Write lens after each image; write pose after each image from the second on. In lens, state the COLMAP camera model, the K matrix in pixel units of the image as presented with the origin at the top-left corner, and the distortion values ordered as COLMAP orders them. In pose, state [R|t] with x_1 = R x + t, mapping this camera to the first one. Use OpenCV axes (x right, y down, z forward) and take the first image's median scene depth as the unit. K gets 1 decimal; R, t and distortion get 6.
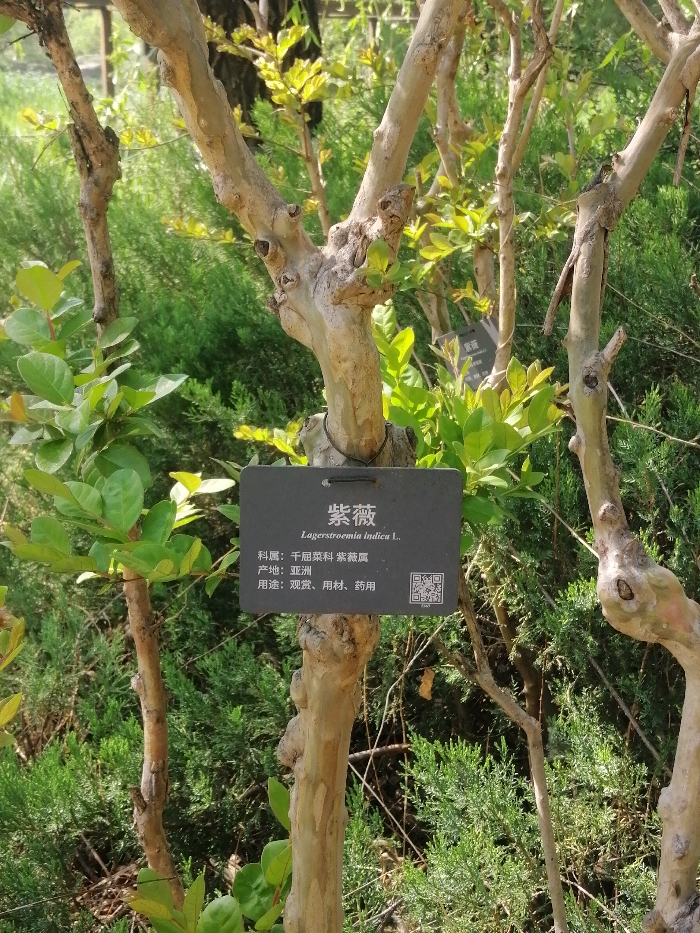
lens RADIAL K [[1349.5, 0, 350.8], [0, 1349.5, 466.3], [0, 0, 1]] dist [0.011561, 0.000000]
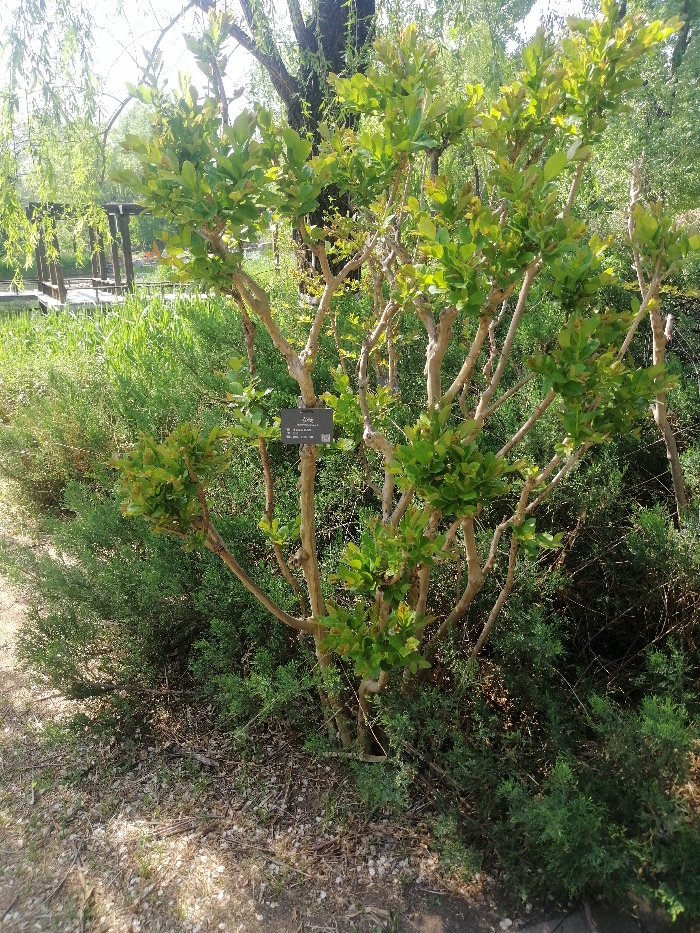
lens RADIAL K [[707.1, 0, 349.2], [0, 707.1, 466.9], [0, 0, 1]] dist [0.003269, 0.000503]
pose [[0.996937, 0.004899, -0.078059, 0.291635], [-0.002888, 0.999662, 0.025854, 0.120615], [0.078159, -0.025549, 0.996613, -1.146963]]
